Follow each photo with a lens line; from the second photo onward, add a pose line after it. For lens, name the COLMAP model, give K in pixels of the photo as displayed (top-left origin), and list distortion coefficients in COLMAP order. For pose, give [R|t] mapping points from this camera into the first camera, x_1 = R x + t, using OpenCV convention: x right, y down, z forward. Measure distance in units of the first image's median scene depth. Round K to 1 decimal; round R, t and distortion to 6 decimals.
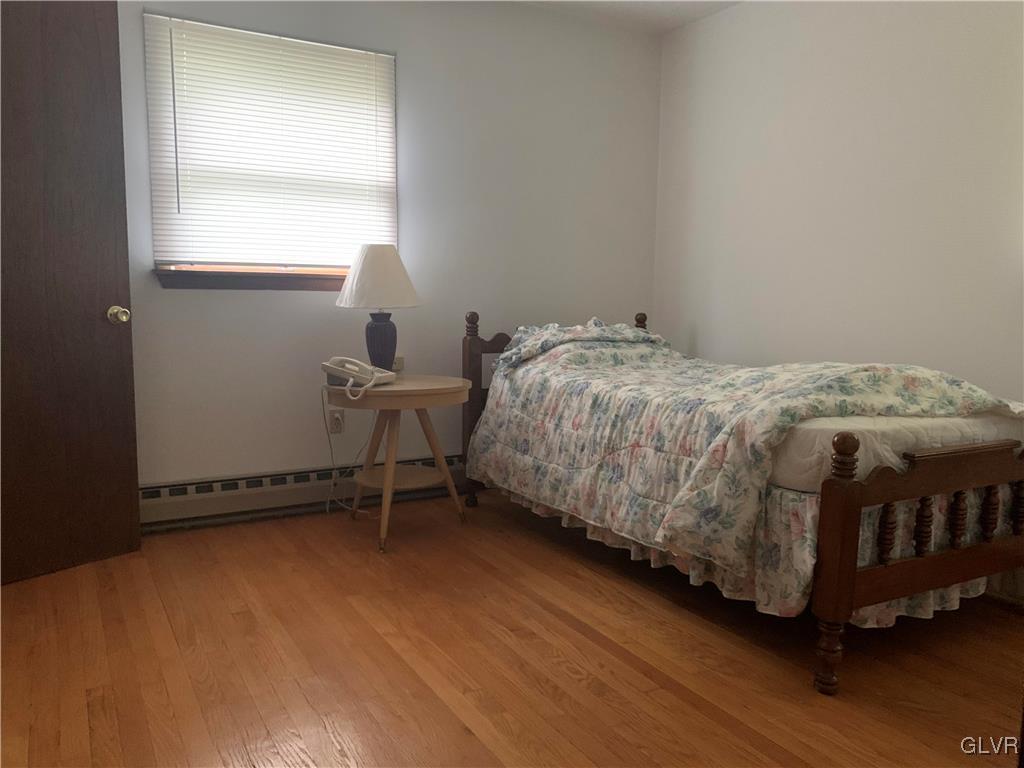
lens RADIAL K [[785.0, 0, 513.4], [0, 785.0, 385.4], [0, 0, 1]] dist [-0.004933, -0.002779]
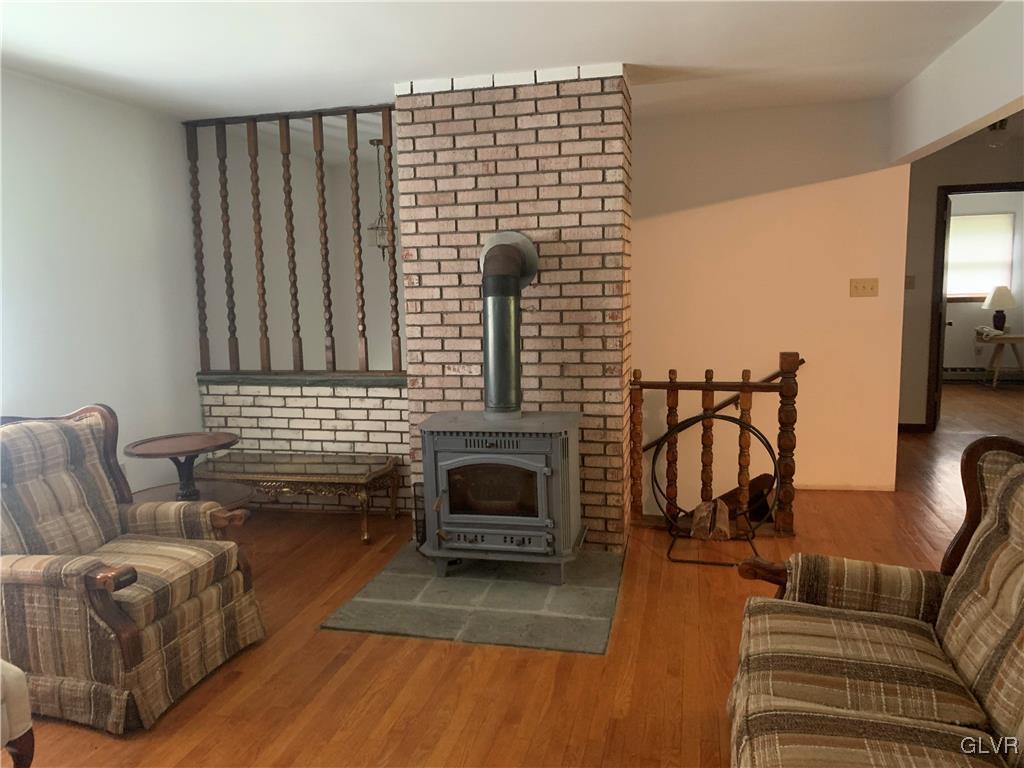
lens RADIAL K [[785.0, 0, 513.4], [0, 785.0, 387.6], [0, 0, 1]] dist [-0.004933, -0.002779]
pose [[0.723136, 0.052866, -0.688680, 0.507385], [-0.075135, 0.997171, -0.002347, 0.315030], [0.686607, 0.053441, 0.725062, -2.167734]]
